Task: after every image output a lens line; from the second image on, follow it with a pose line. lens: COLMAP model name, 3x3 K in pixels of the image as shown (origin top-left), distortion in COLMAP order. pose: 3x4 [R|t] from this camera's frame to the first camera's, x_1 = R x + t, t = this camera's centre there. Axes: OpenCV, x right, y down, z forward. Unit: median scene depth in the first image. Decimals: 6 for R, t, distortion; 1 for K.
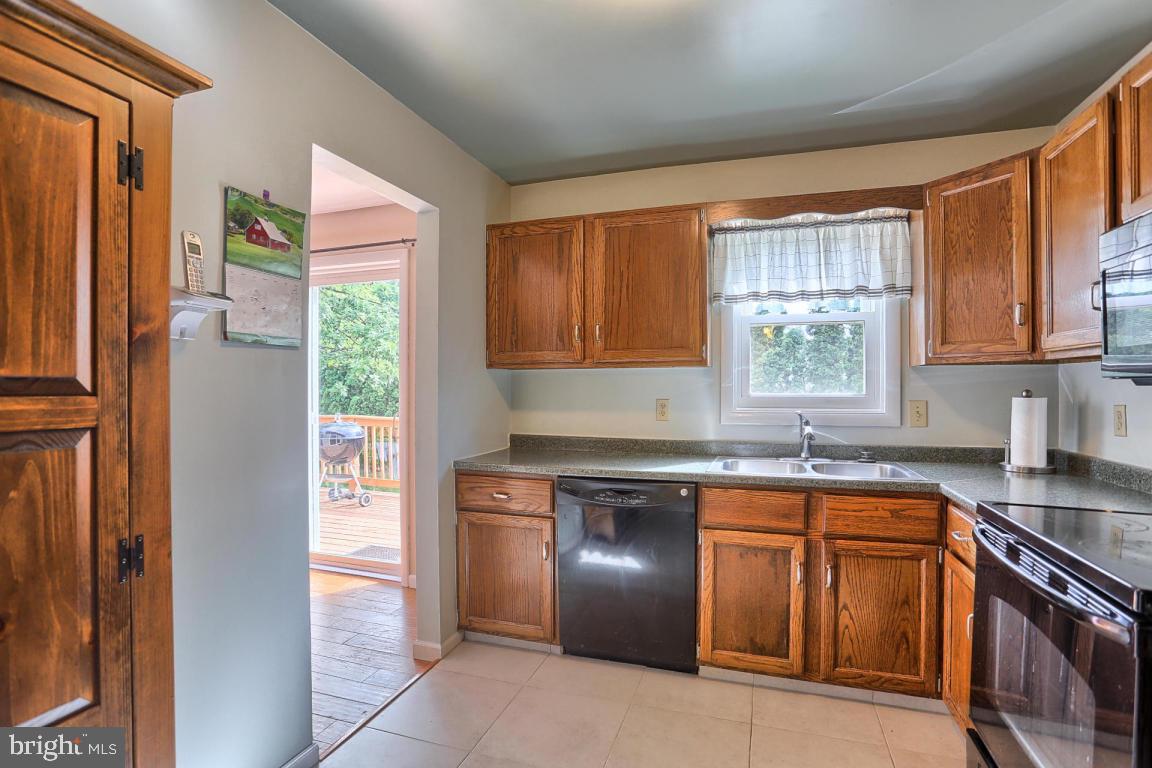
lens RADIAL K [[559.5, 0, 581.9], [0, 559.5, 387.6], [0, 0, 1]] dist [-0.082801, 0.034181]
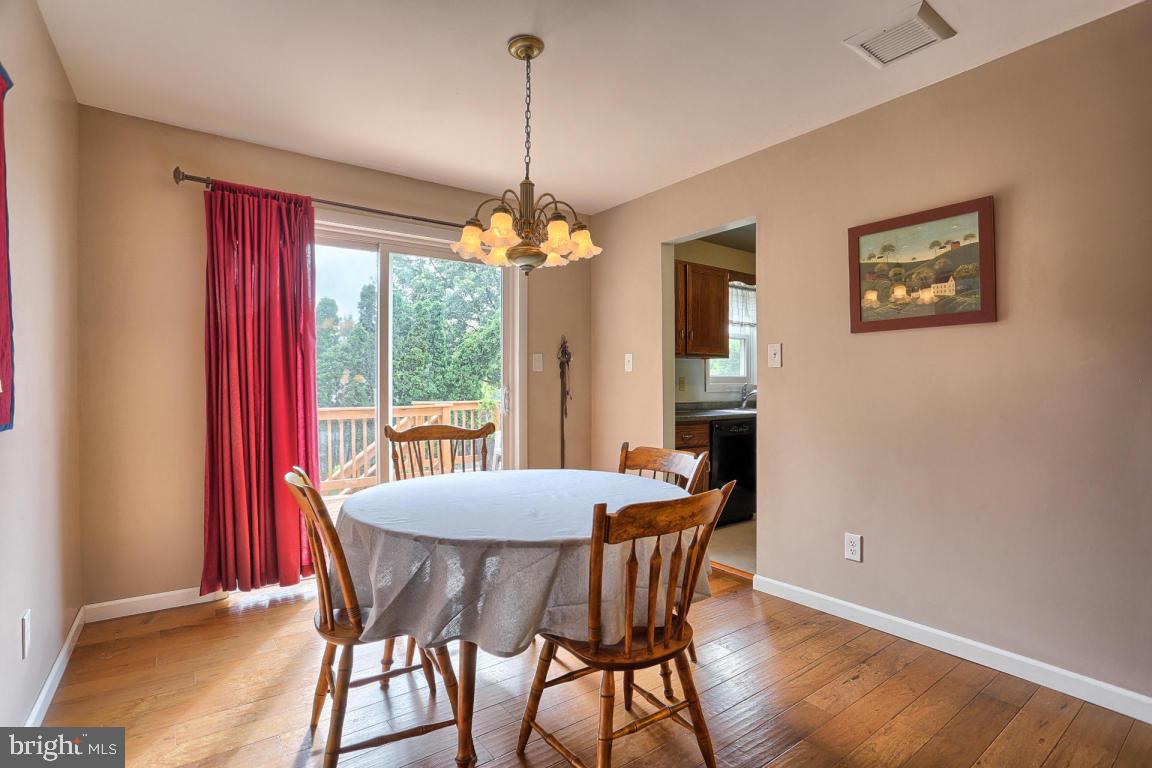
lens RADIAL K [[559.5, 0, 581.9], [0, 559.5, 387.6], [0, 0, 1]] dist [-0.082801, 0.034181]
pose [[0.585700, -0.001121, 0.810527, -1.828389], [-0.001379, 0.999996, 0.002380, 0.067873], [-0.810527, -0.002512, 0.585696, 0.362951]]
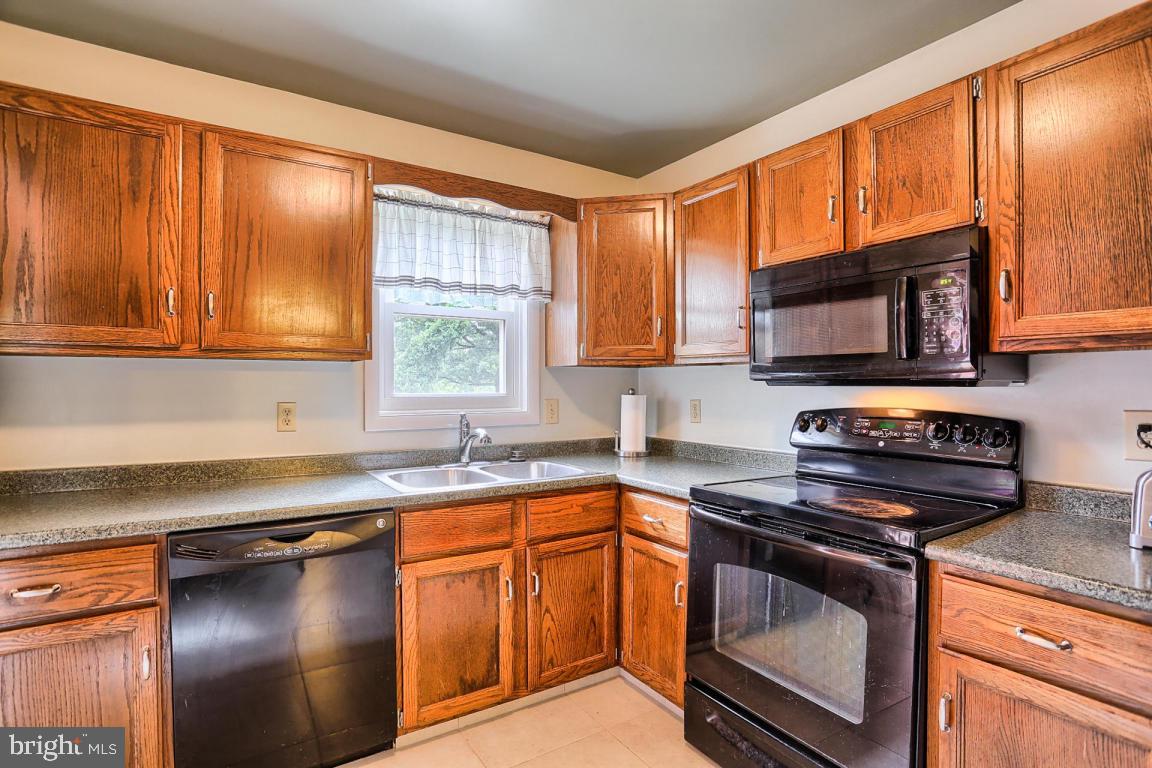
lens RADIAL K [[559.5, 0, 581.9], [0, 559.5, 387.6], [0, 0, 1]] dist [-0.082801, 0.034181]
pose [[0.622298, -0.003942, 0.782771, -0.243453], [0.000486, 0.999989, 0.004649, -0.003480], [-0.782780, -0.002513, 0.622293, 0.312952]]
